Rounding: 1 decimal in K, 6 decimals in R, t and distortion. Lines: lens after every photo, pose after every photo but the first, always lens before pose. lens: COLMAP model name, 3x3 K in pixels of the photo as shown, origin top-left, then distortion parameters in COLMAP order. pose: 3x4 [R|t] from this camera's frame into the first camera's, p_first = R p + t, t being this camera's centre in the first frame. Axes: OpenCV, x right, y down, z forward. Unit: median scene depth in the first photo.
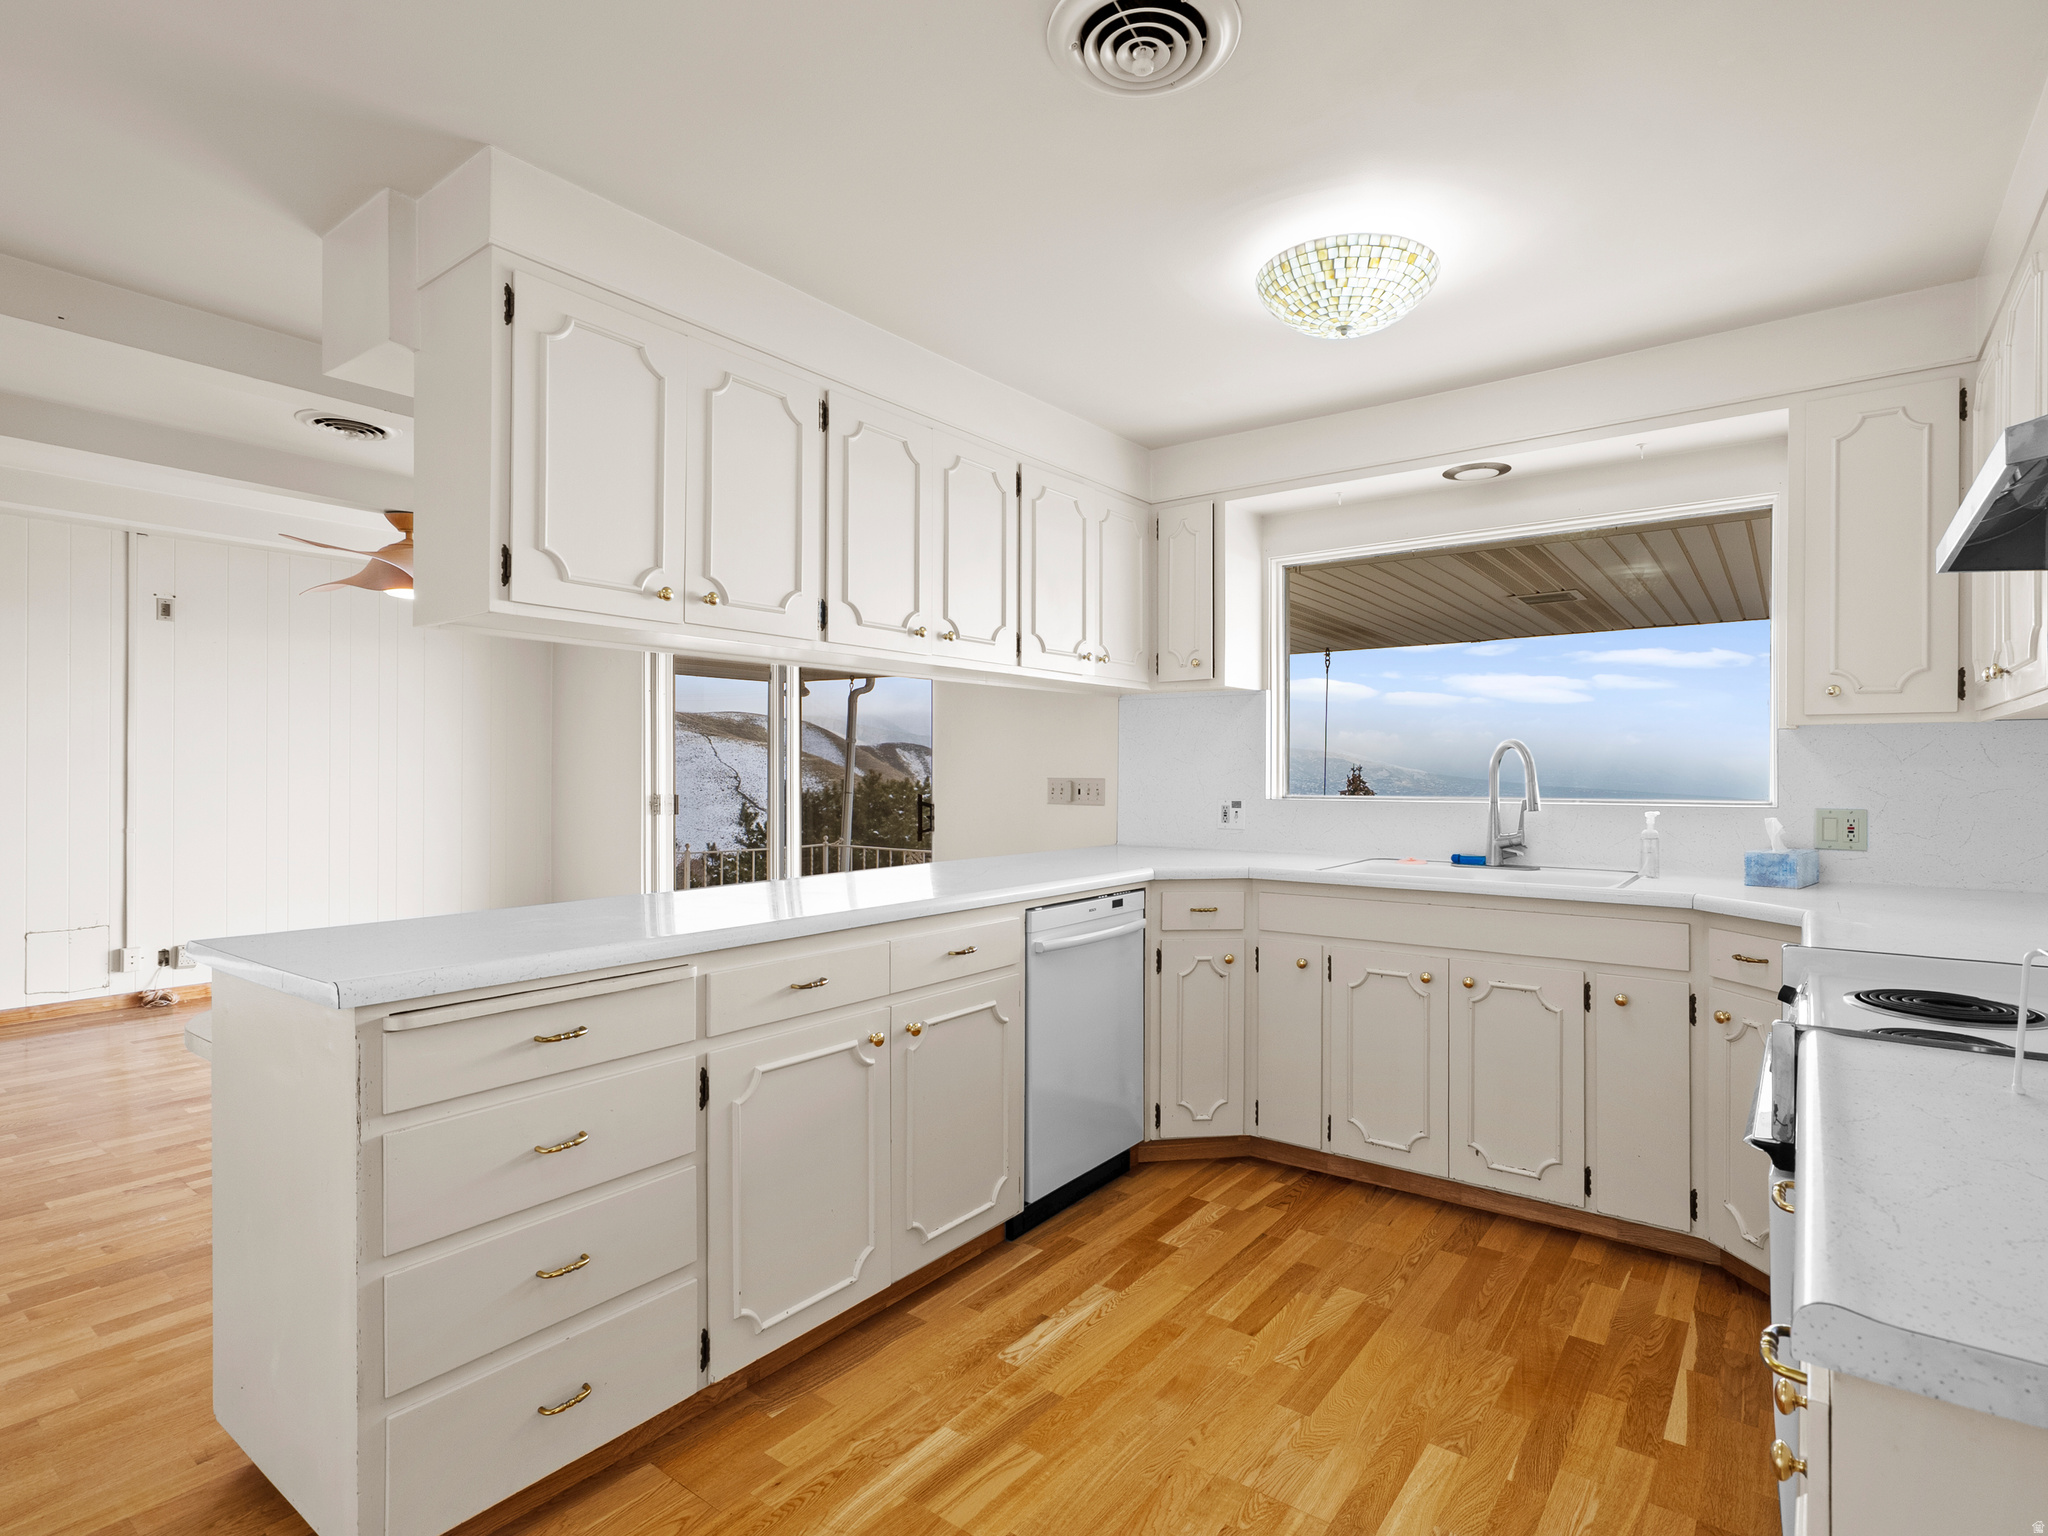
lens RADIAL K [[1065.2, 0, 1033.0], [0, 1065.2, 768.2], [0, 0, 1]] dist [-0.002505, 0.001319]
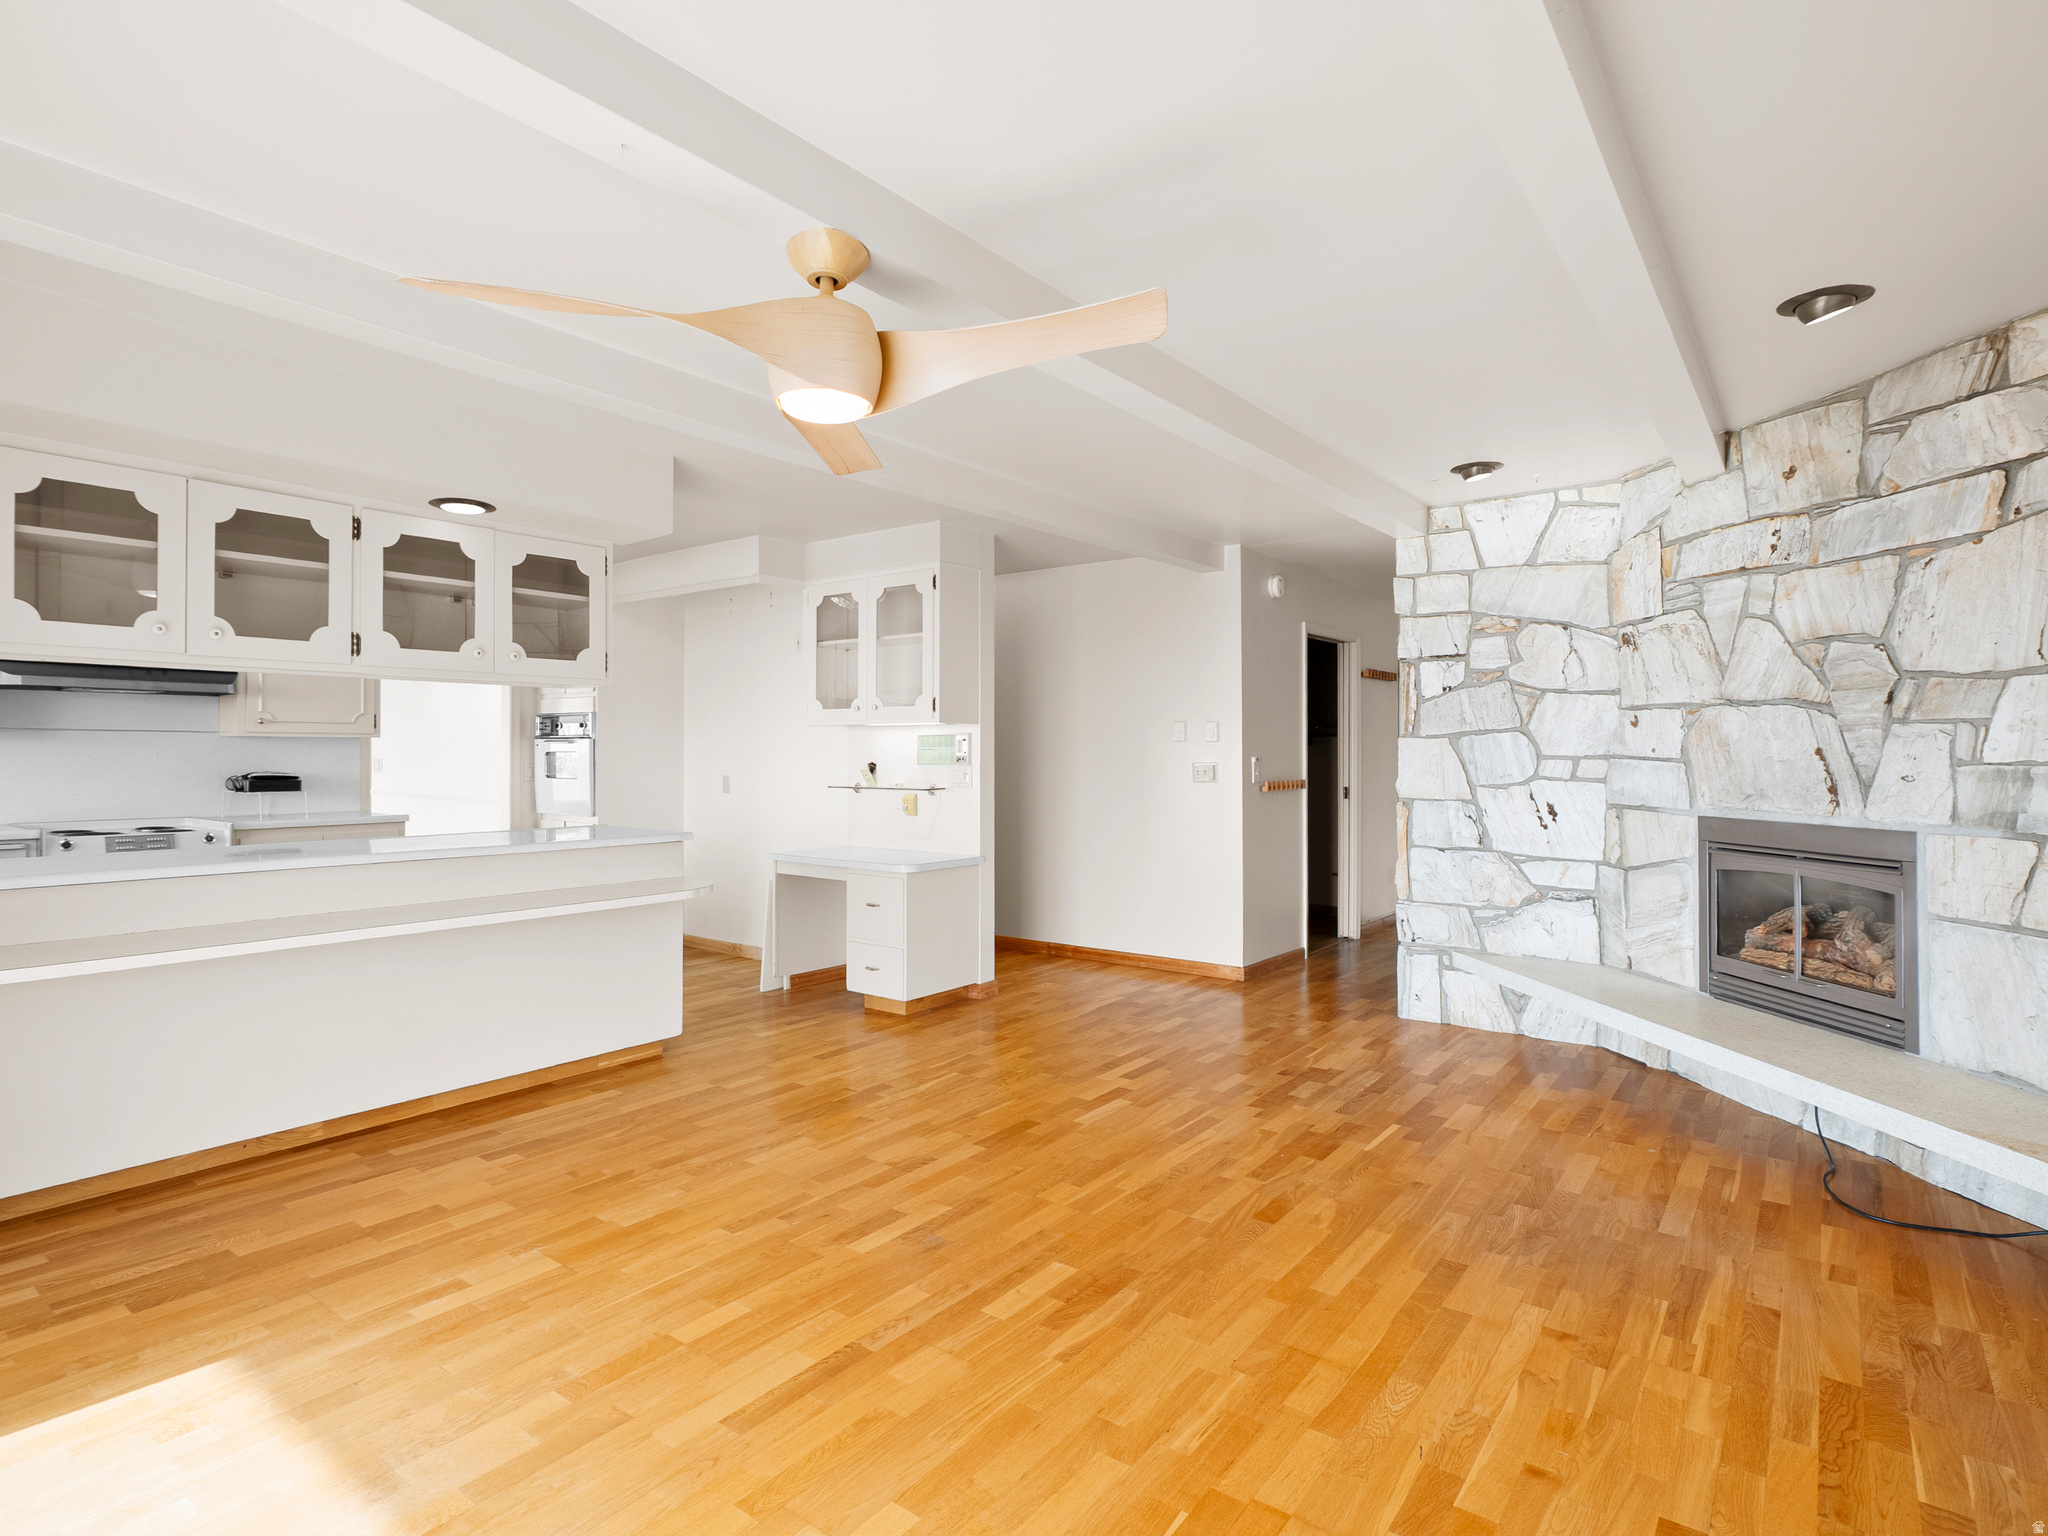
lens RADIAL K [[1065.2, 0, 1033.0], [0, 1065.2, 768.2], [0, 0, 1]] dist [-0.002505, 0.001319]
pose [[-0.999975, -0.004062, -0.005826, -0.548082], [-0.004124, 0.999933, 0.010808, -0.002531], [0.005782, 0.010831, -0.999925, 1.197583]]
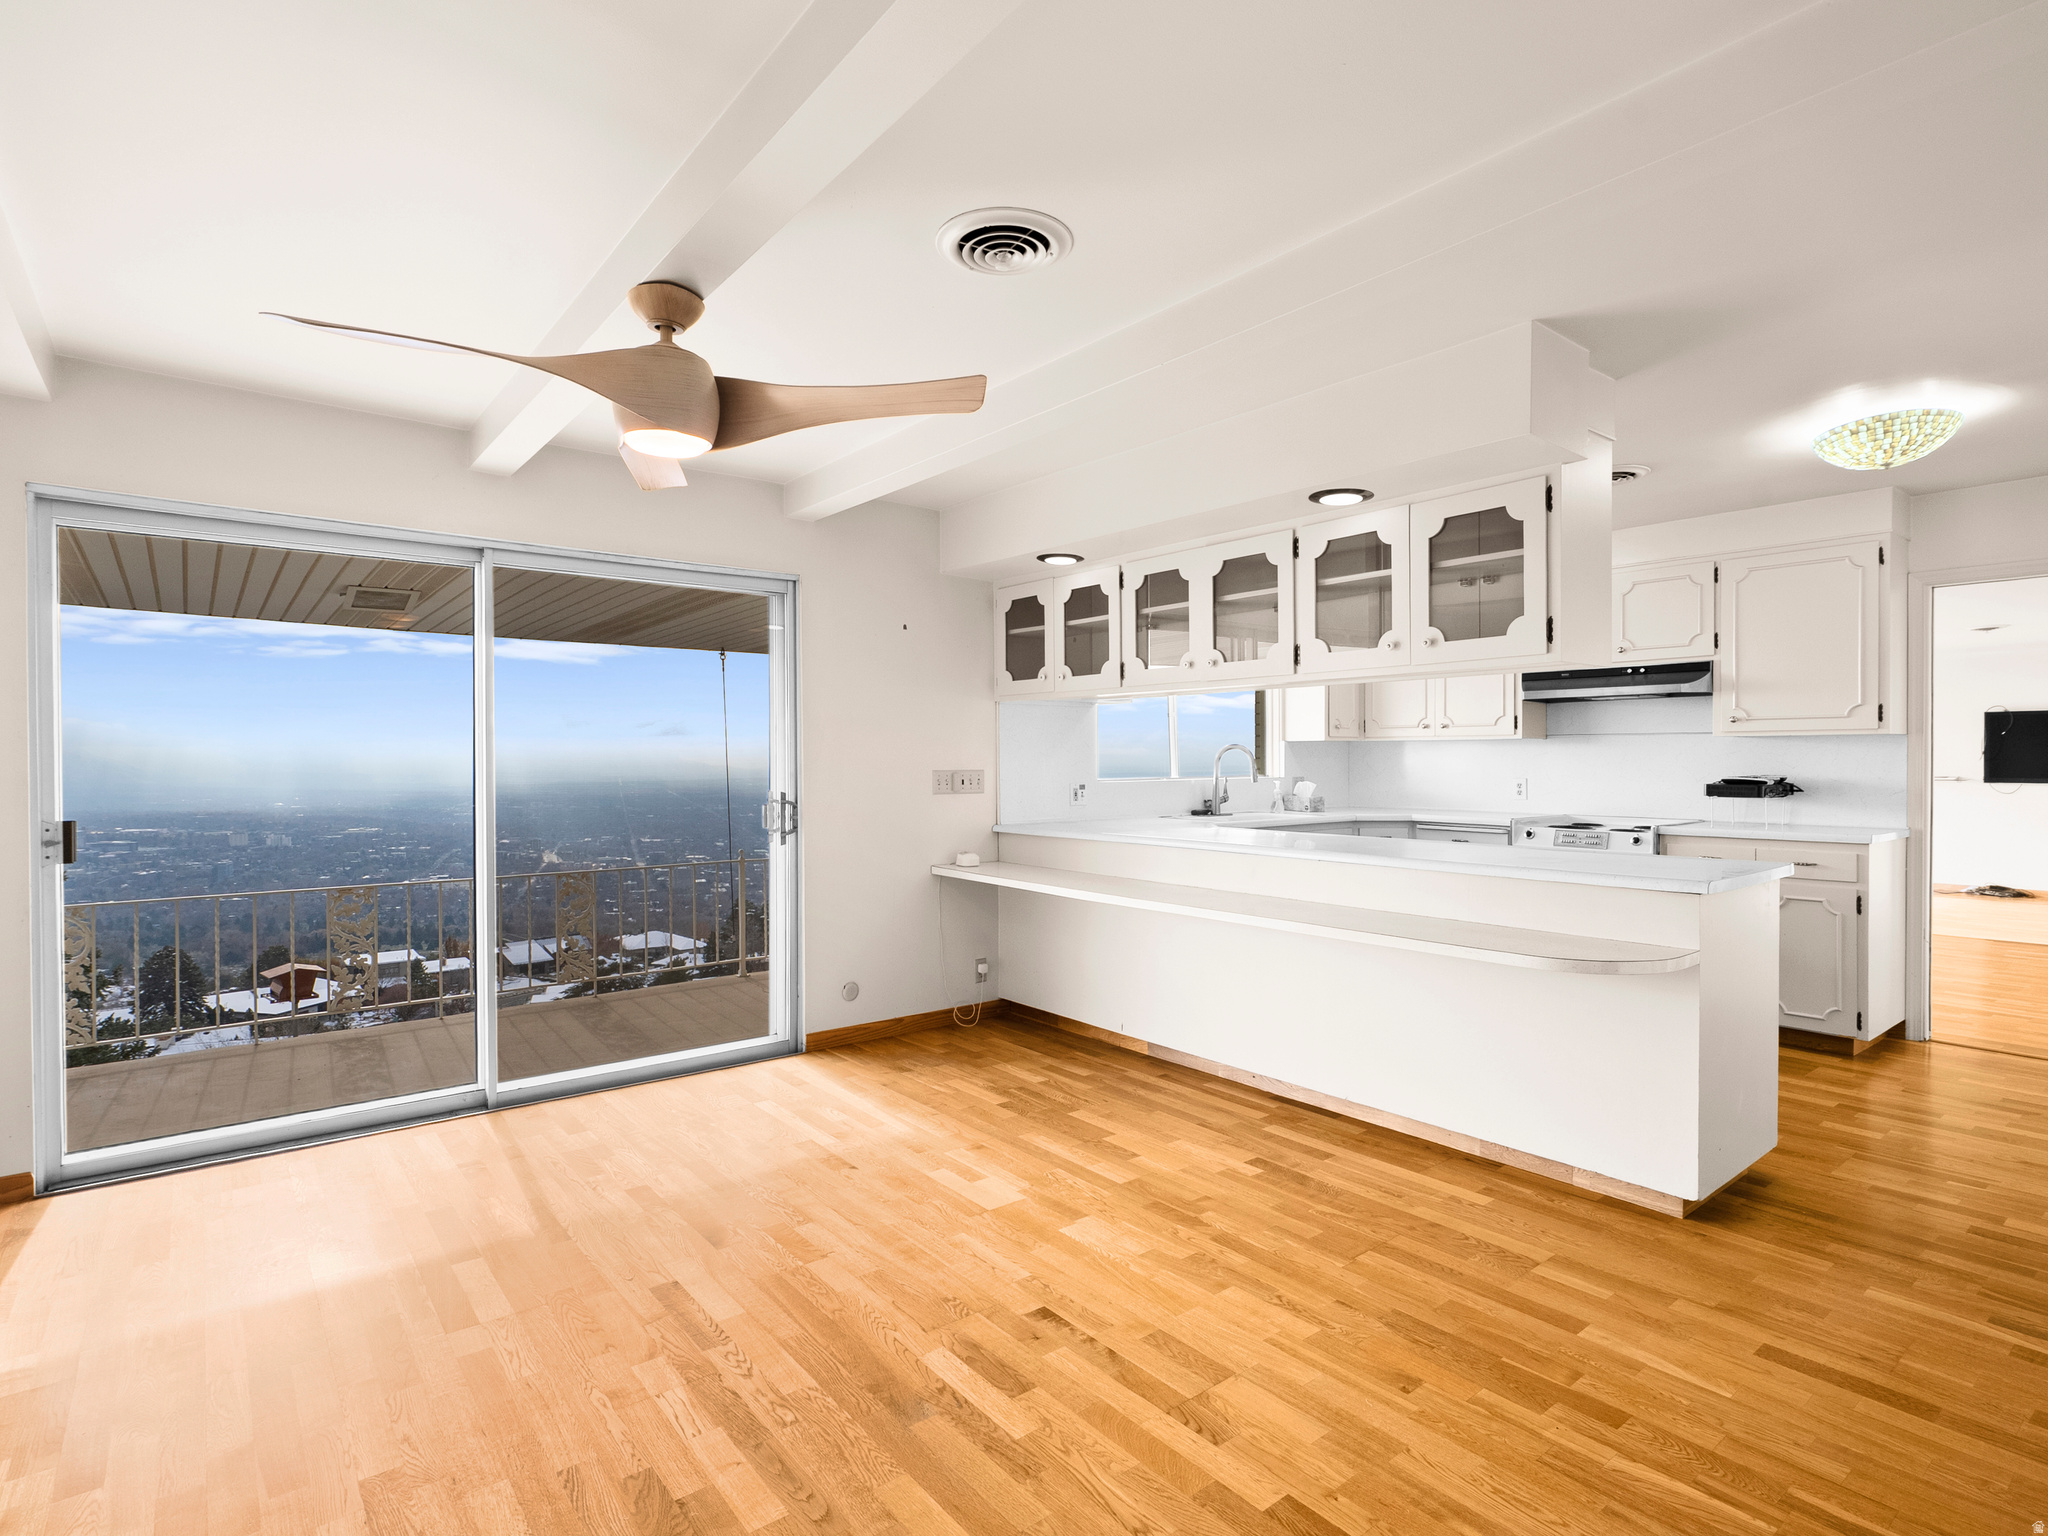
lens RADIAL K [[1049.4, 0, 1034.9], [0, 1049.4, 793.0], [0, 0, 1]] dist [0.000445, 0.000461]
pose [[0.238596, -0.038098, 0.970371, -0.854661], [0.004441, 0.999263, 0.038140, -0.007514], [-0.971109, -0.004791, 0.238589, 0.557092]]
